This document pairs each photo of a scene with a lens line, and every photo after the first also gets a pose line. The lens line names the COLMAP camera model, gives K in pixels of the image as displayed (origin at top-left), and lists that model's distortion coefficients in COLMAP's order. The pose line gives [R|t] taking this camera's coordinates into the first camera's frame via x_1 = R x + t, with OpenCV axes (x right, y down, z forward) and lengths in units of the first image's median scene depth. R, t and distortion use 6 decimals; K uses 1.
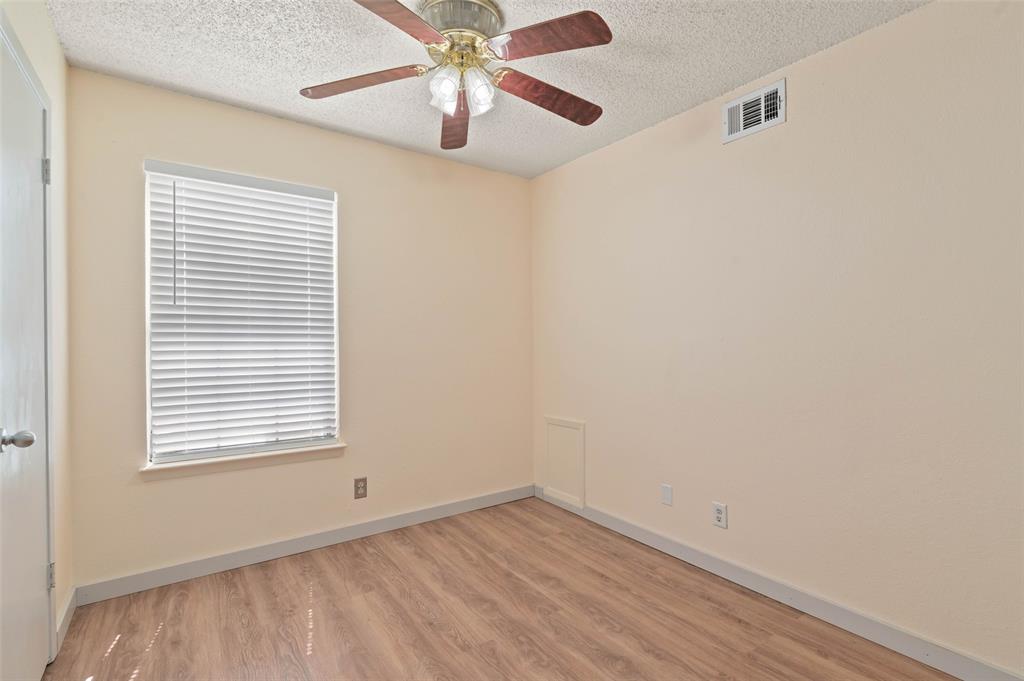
lens RADIAL K [[469.4, 0, 502.7], [0, 469.4, 344.6], [0, 0, 1]] dist [-0.010646, 0.000752]
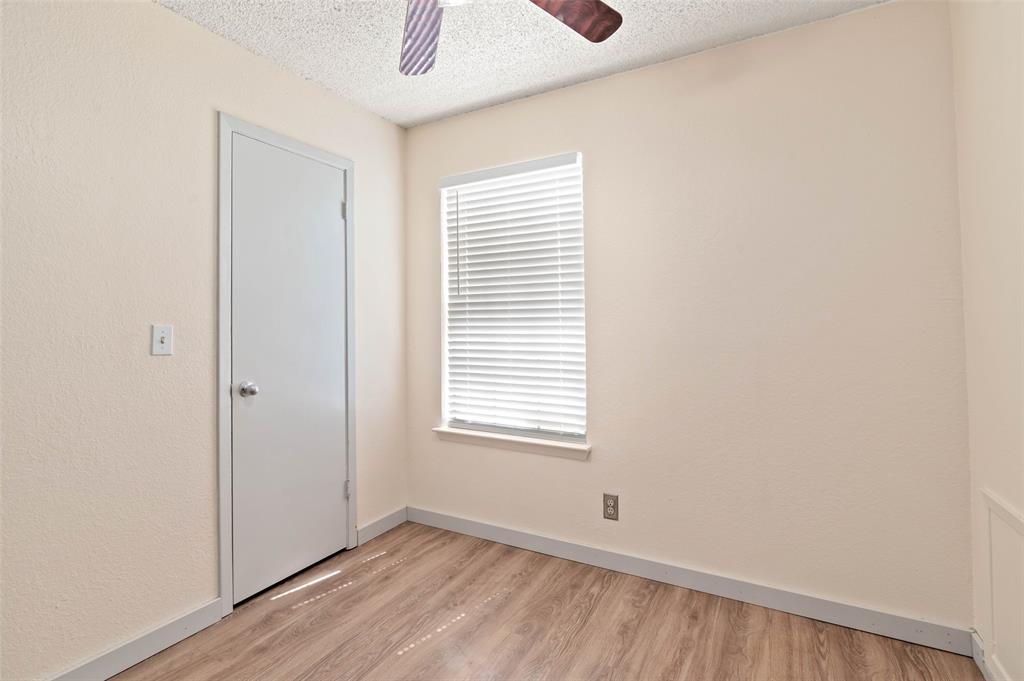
lens RADIAL K [[469.4, 0, 503.5], [0, 469.4, 320.3], [0, 0, 1]] dist [-0.010646, 0.000752]
pose [[0.447170, -0.013463, -0.894347, 0.387386], [0.001444, 0.999896, -0.014329, -0.003816], [0.894448, 0.005116, 0.447143, 0.544007]]
